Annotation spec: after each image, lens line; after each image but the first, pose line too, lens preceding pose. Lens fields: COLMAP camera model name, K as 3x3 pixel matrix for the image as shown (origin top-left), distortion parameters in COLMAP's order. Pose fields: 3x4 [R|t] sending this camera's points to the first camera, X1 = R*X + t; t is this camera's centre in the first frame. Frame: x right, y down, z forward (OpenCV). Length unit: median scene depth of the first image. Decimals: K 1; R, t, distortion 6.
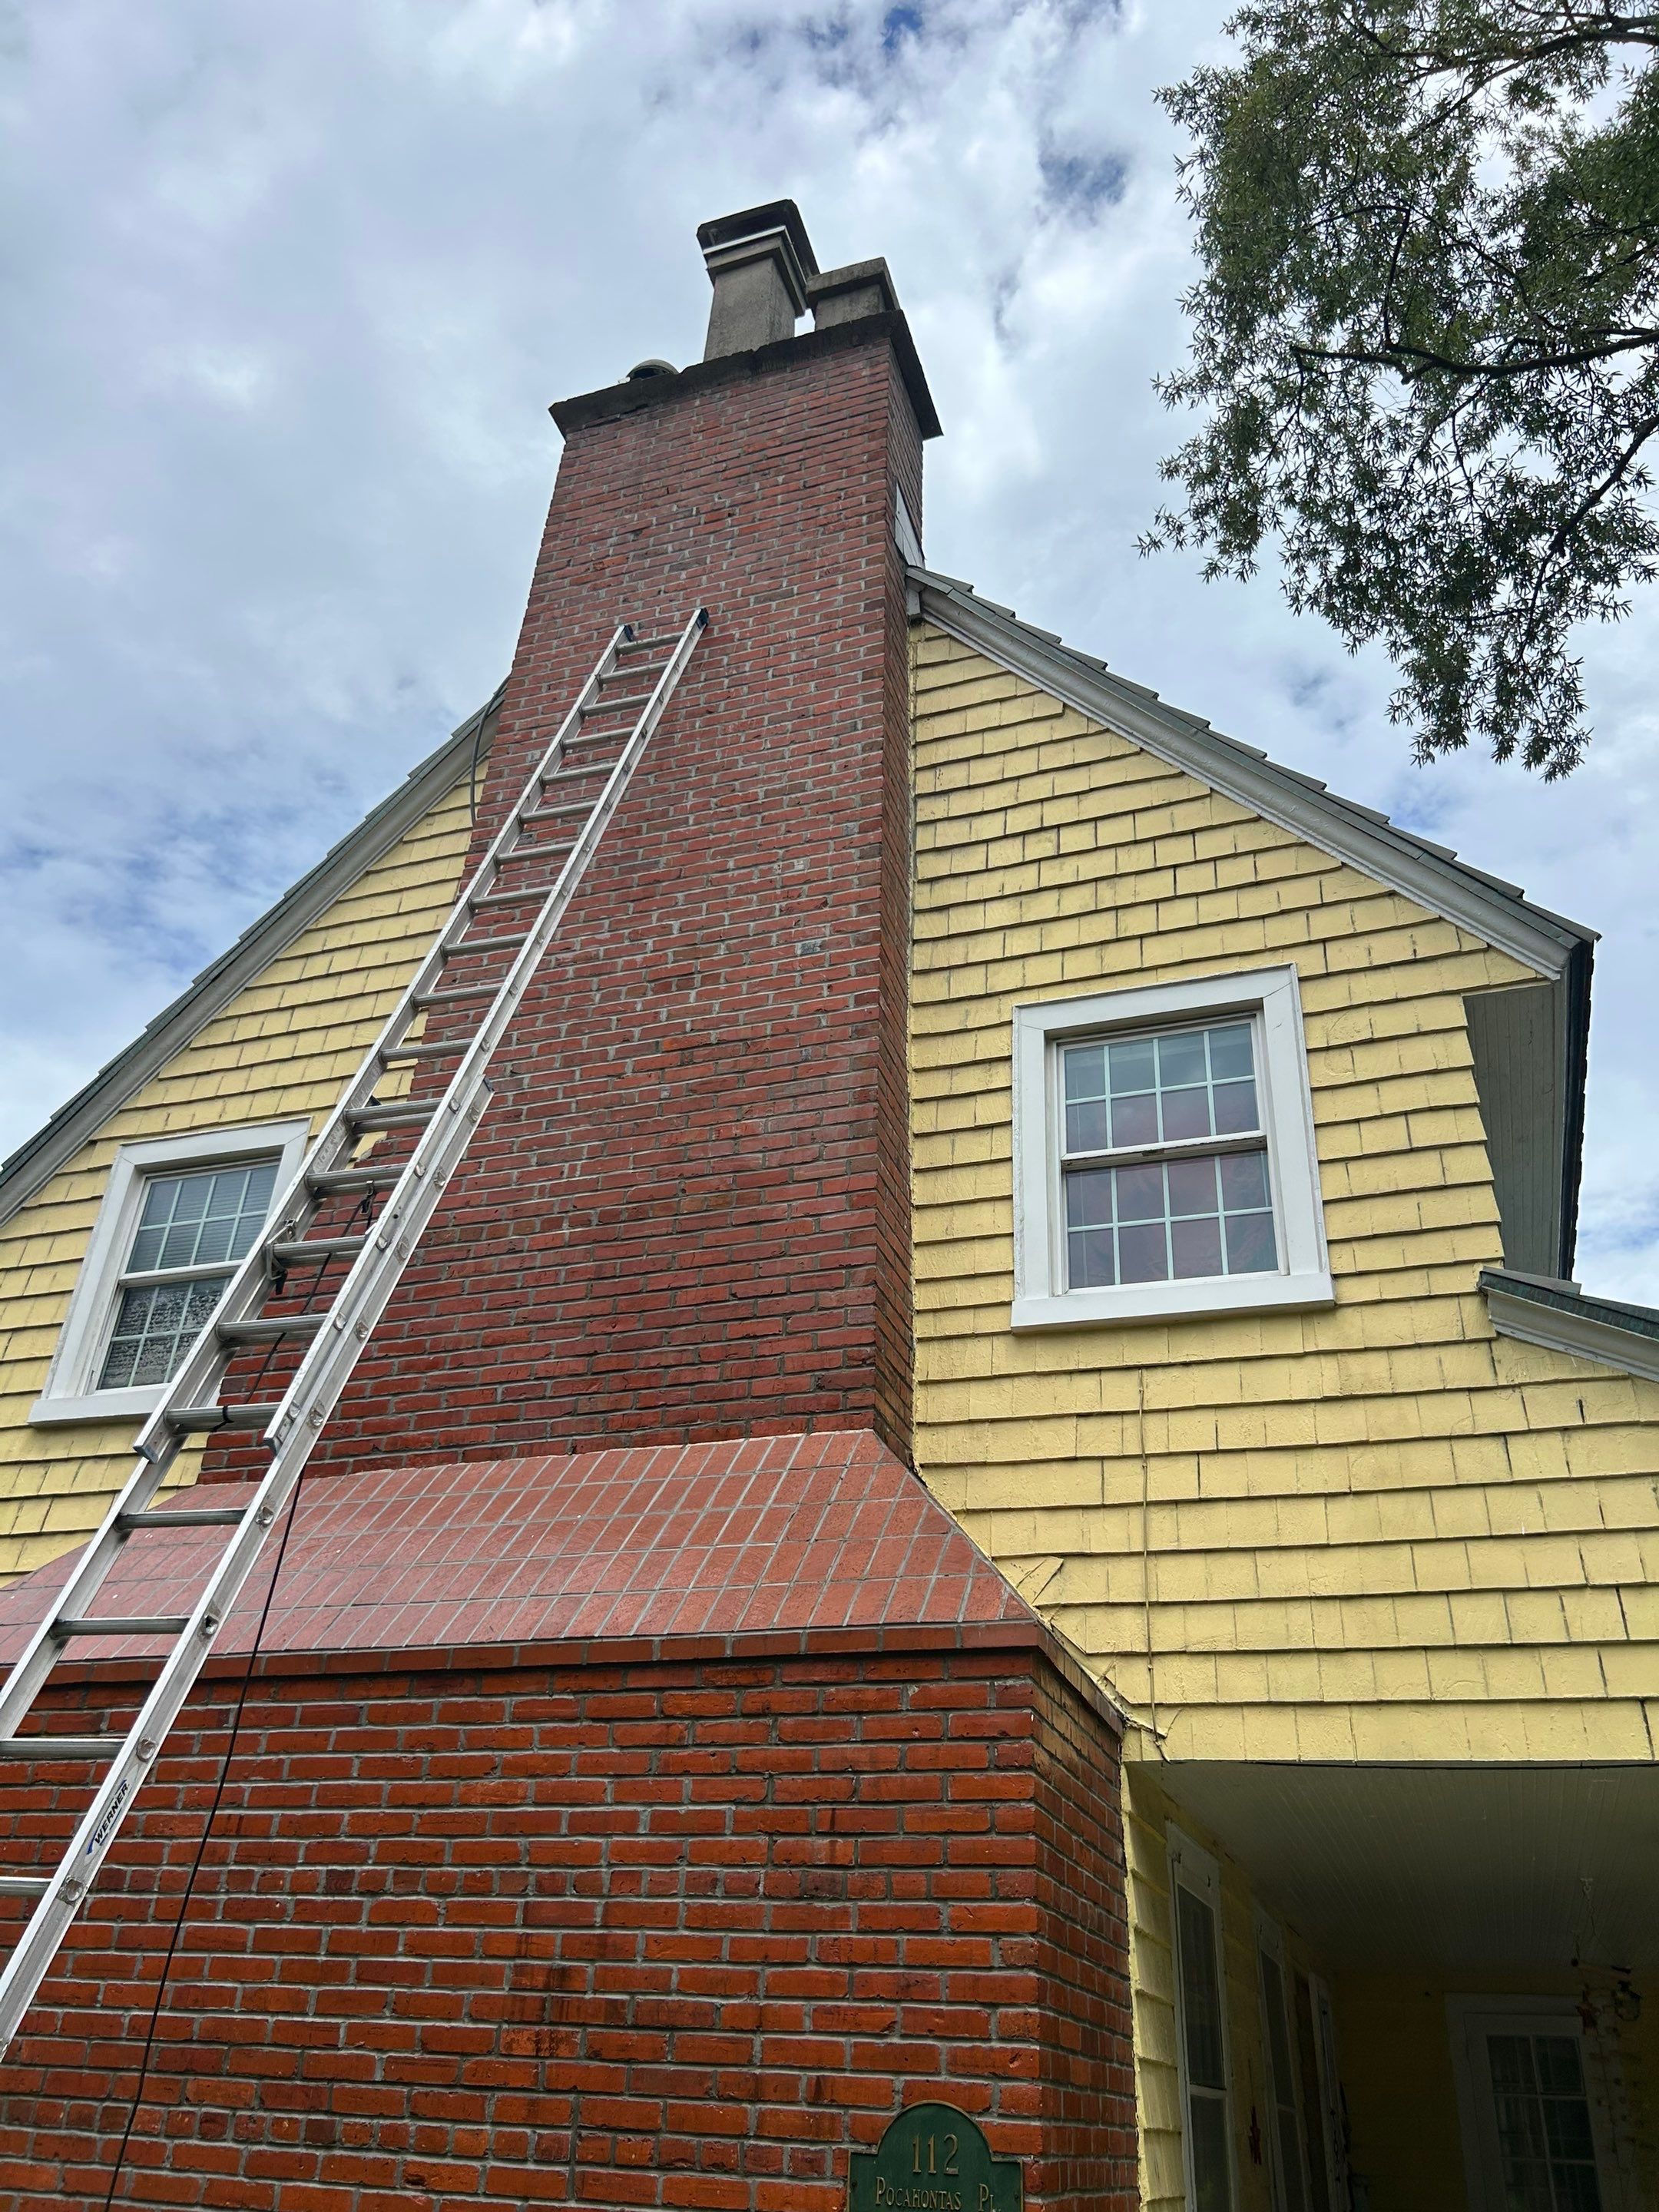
lens RADIAL K [[1638.6, 0, 817.1], [0, 1638.6, 1123.2], [0, 0, 1]] dist [0.059799, -0.070745]
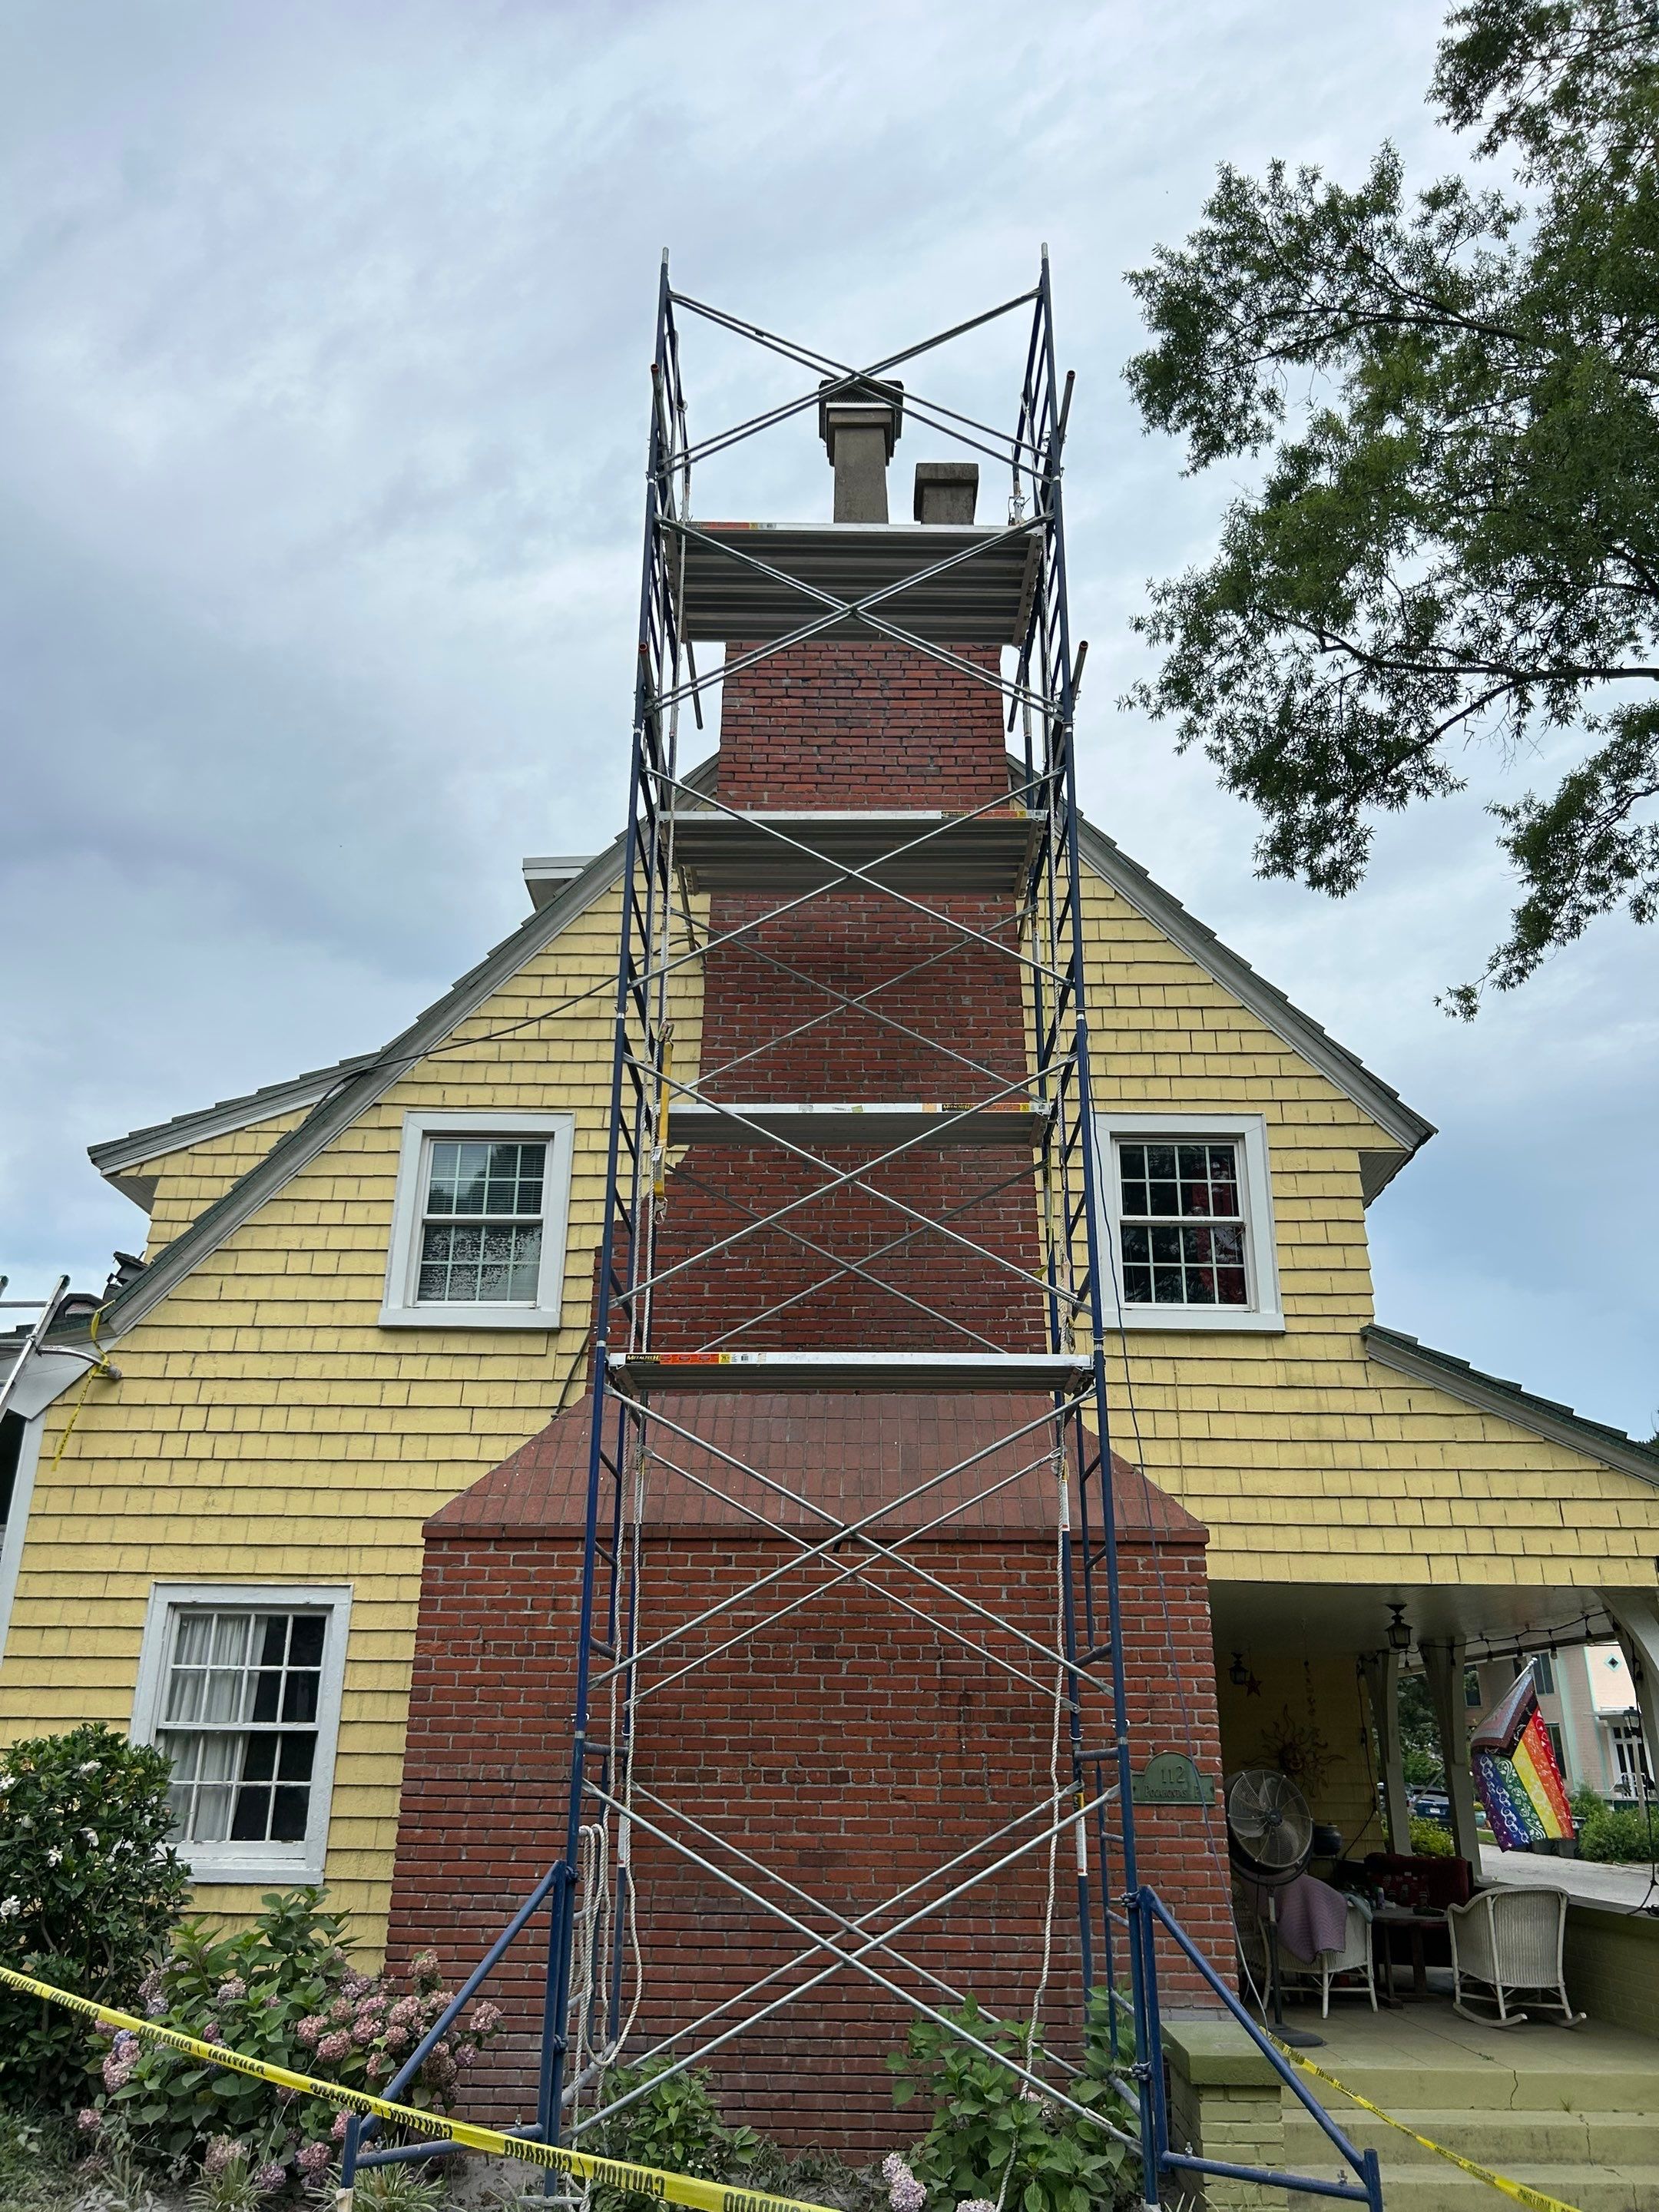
lens RADIAL K [[1638.5, 0, 829.5], [0, 1638.5, 1106.0], [0, 0, 1]] dist [0.121419, -0.227635]
pose [[0.952058, 0.076523, 0.296192, -0.688589], [-0.125507, 0.980679, 0.150057, -0.329316], [-0.278986, -0.180038, 0.943267, -0.502044]]
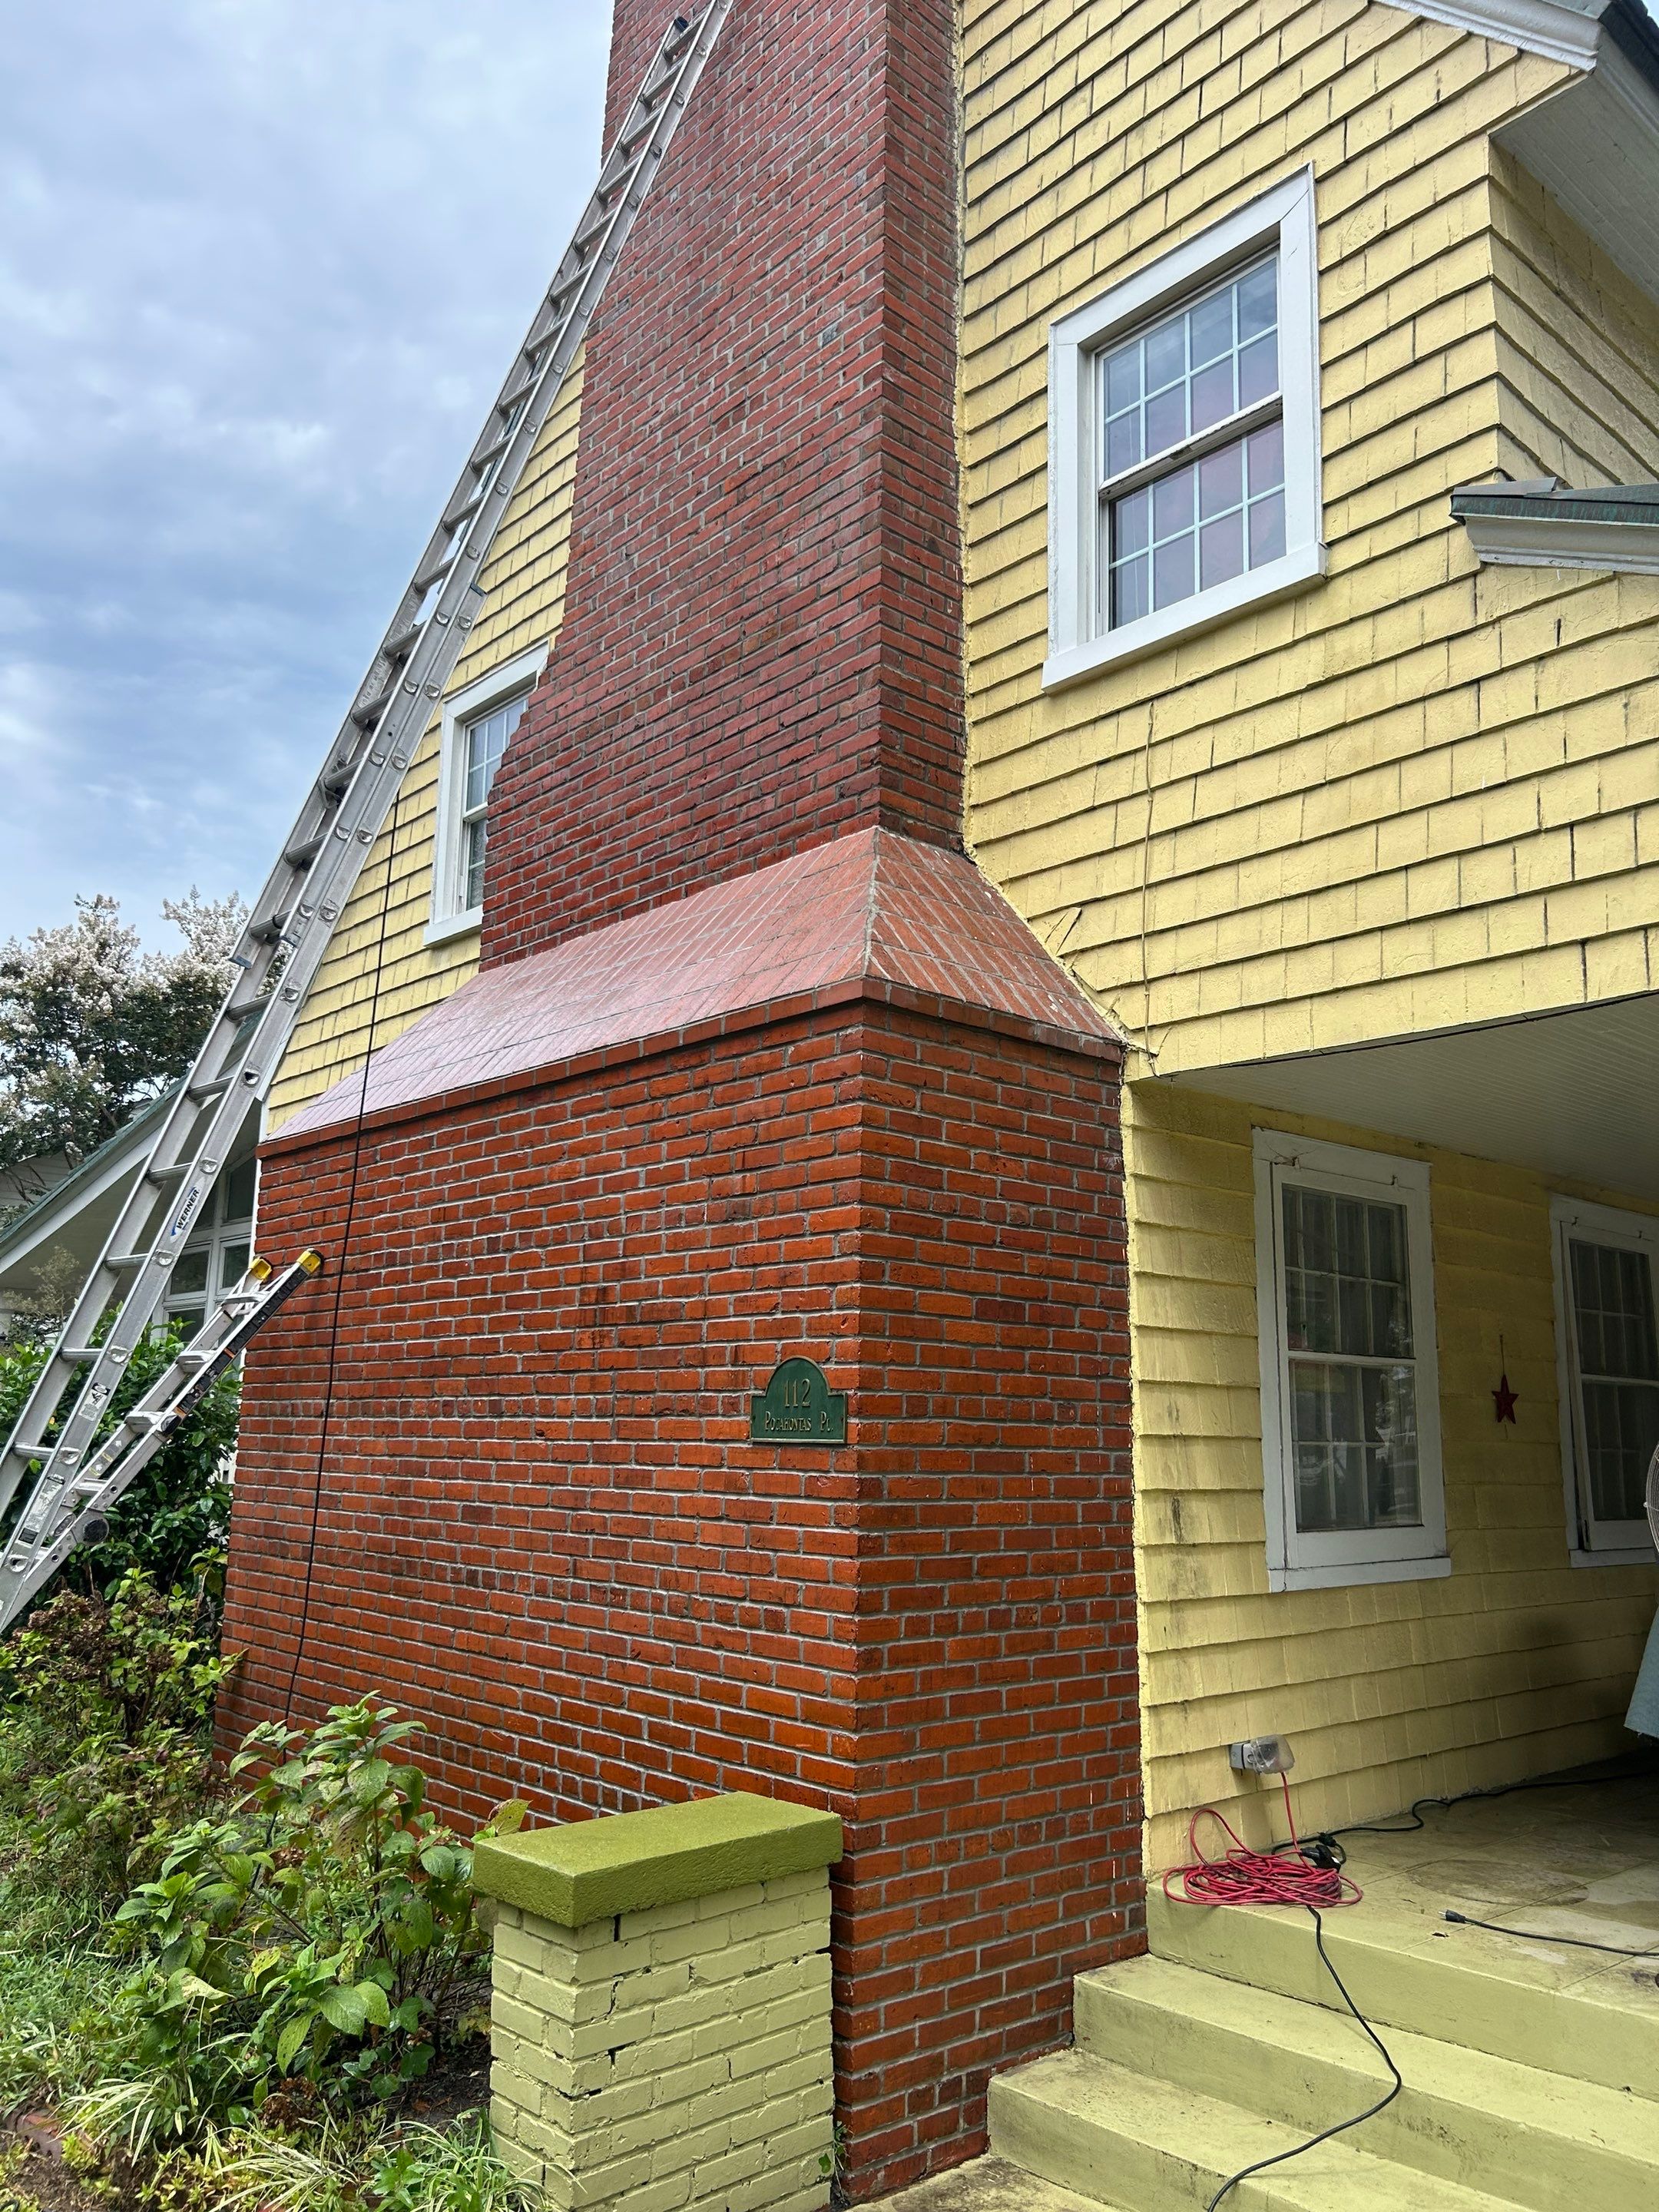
lens RADIAL K [[1638.6, 0, 817.1], [0, 1638.6, 1123.2], [0, 0, 1]] dist [0.059799, -0.070745]
pose [[0.878869, -0.121683, -0.461284, 0.435534], [0.267429, 0.926377, 0.265154, 0.069854], [0.395059, -0.356396, 0.846706, 0.019891]]
